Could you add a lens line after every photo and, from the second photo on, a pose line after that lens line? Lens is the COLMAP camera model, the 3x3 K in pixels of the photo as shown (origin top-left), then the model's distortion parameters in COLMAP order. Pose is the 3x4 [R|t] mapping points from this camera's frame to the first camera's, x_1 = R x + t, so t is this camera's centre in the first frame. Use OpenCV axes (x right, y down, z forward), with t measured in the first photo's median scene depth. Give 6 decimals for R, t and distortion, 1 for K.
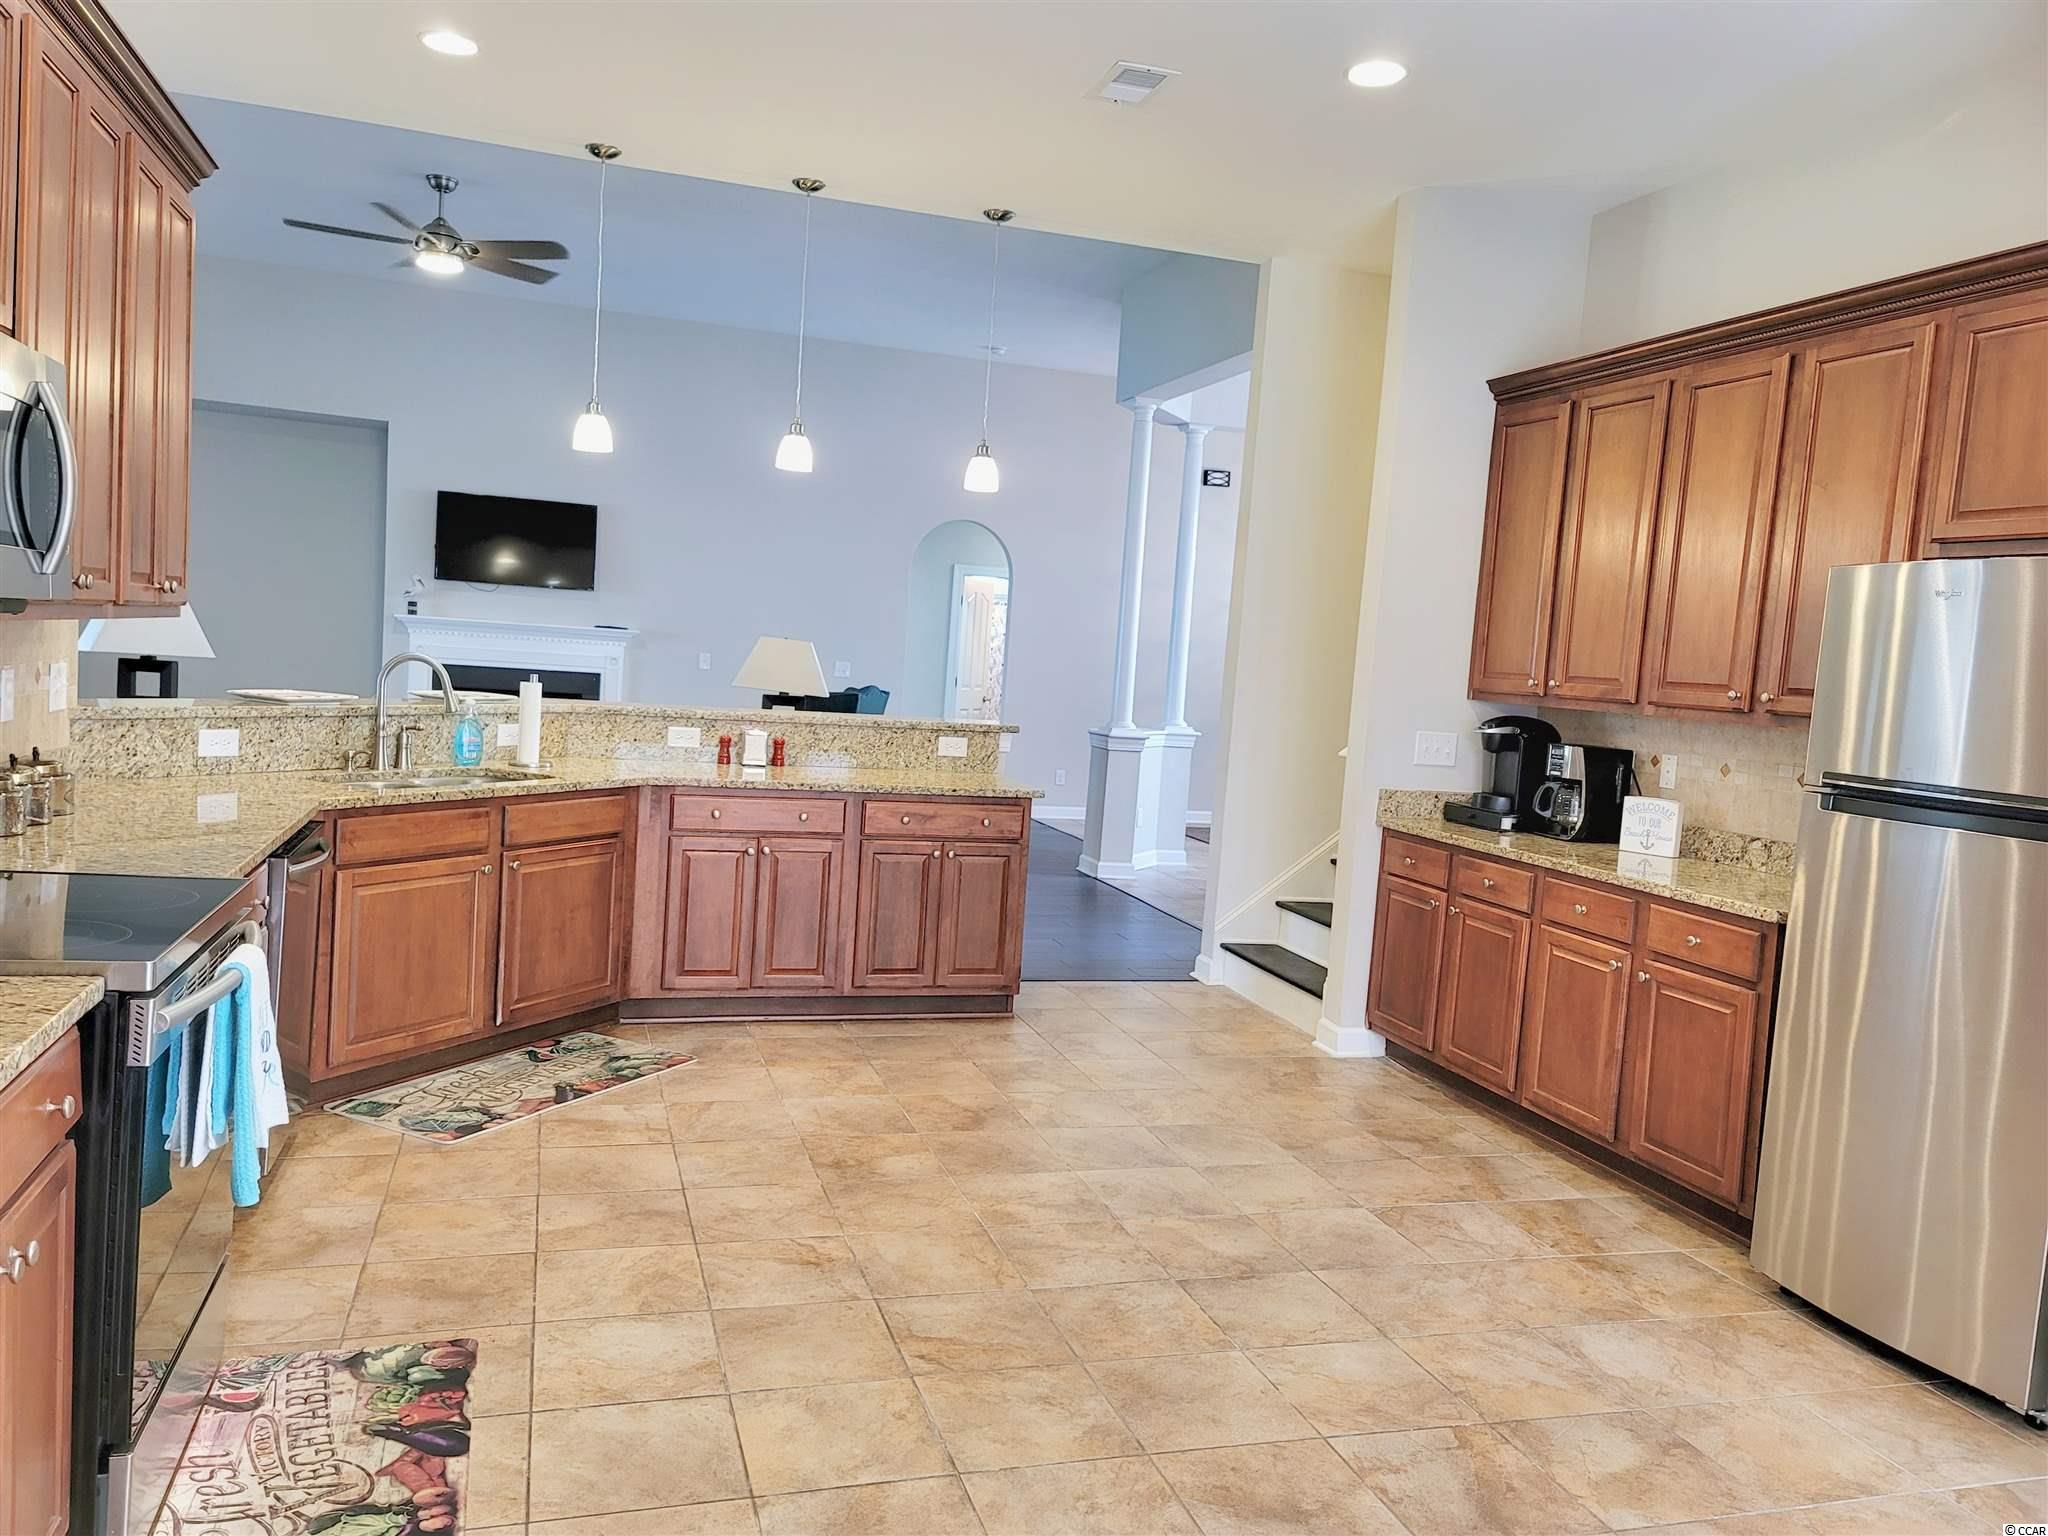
lens RADIAL K [[1508.6, 0, 1028.4], [0, 1508.6, 762.2], [0, 0, 1]] dist [0.069788, -0.051759]
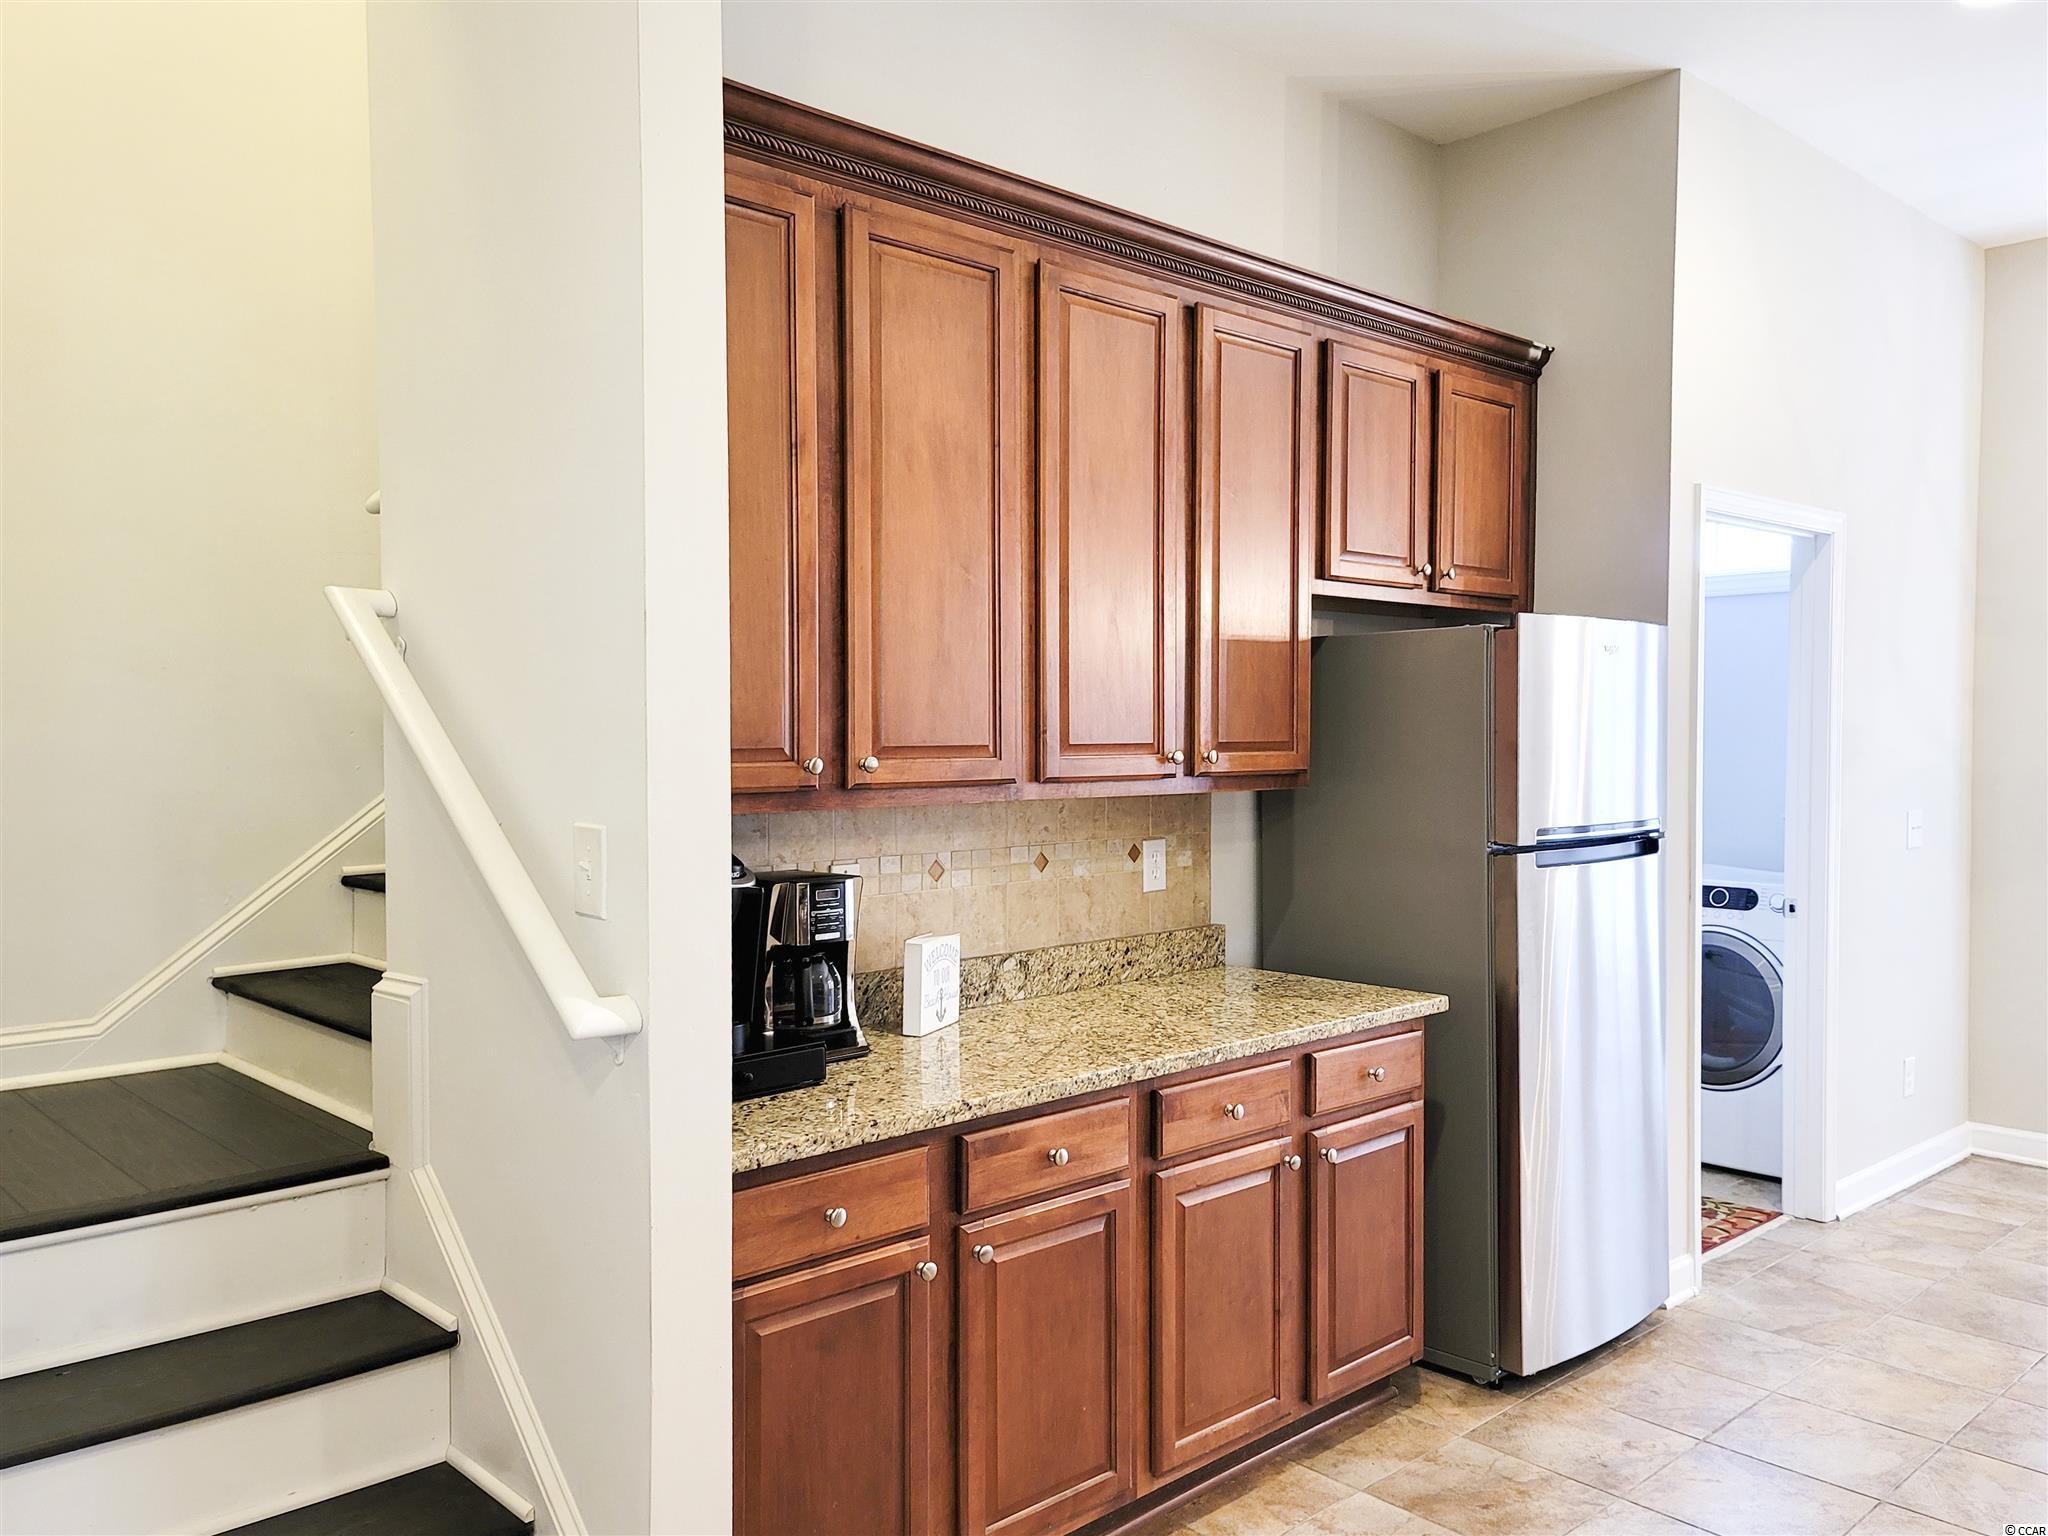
lens RADIAL K [[1623.3, 0, 1036.1], [0, 1623.3, 766.0], [0, 0, 1]] dist [0.016411, -0.004863]
pose [[-0.429124, -0.094225, 0.898318, -0.185610], [0.036819, 0.991893, 0.121628, -0.124278], [-0.902495, 0.085268, -0.422176, 1.271773]]
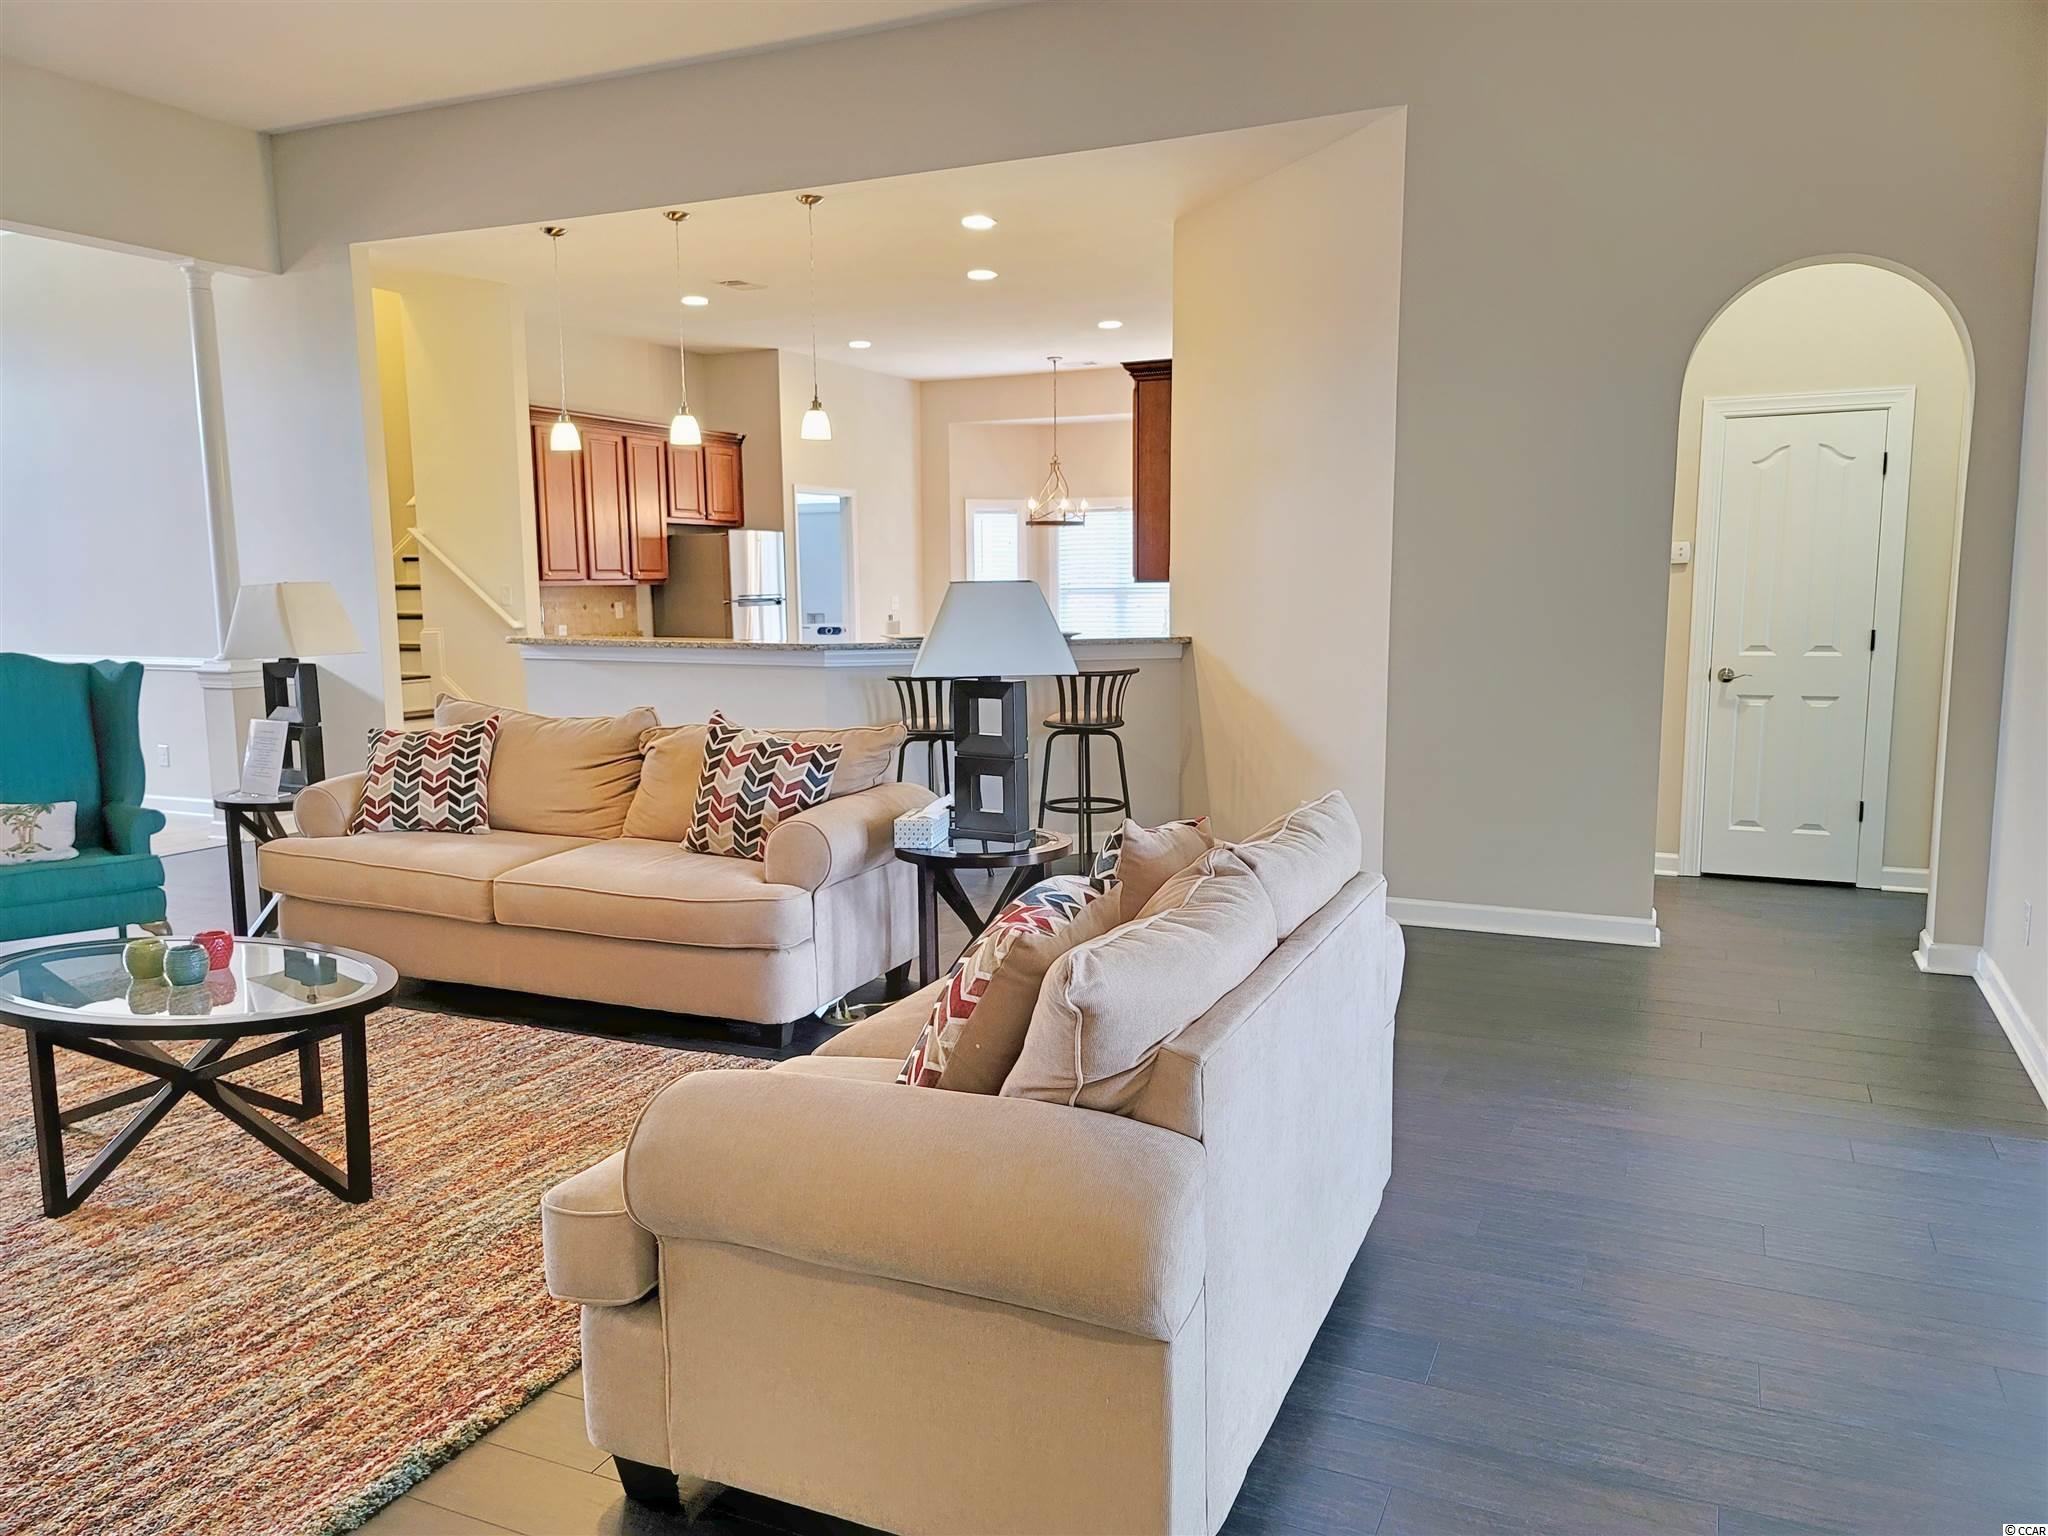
lens RADIAL K [[1508.6, 0, 1014.4], [0, 1508.6, 776.2], [0, 0, 1]] dist [0.069788, -0.051759]
pose [[-0.733184, -0.155544, 0.662003, -1.515217], [0.007855, 0.971487, 0.236961, -0.274295], [-0.679985, 0.178936, -0.711057, 2.168783]]
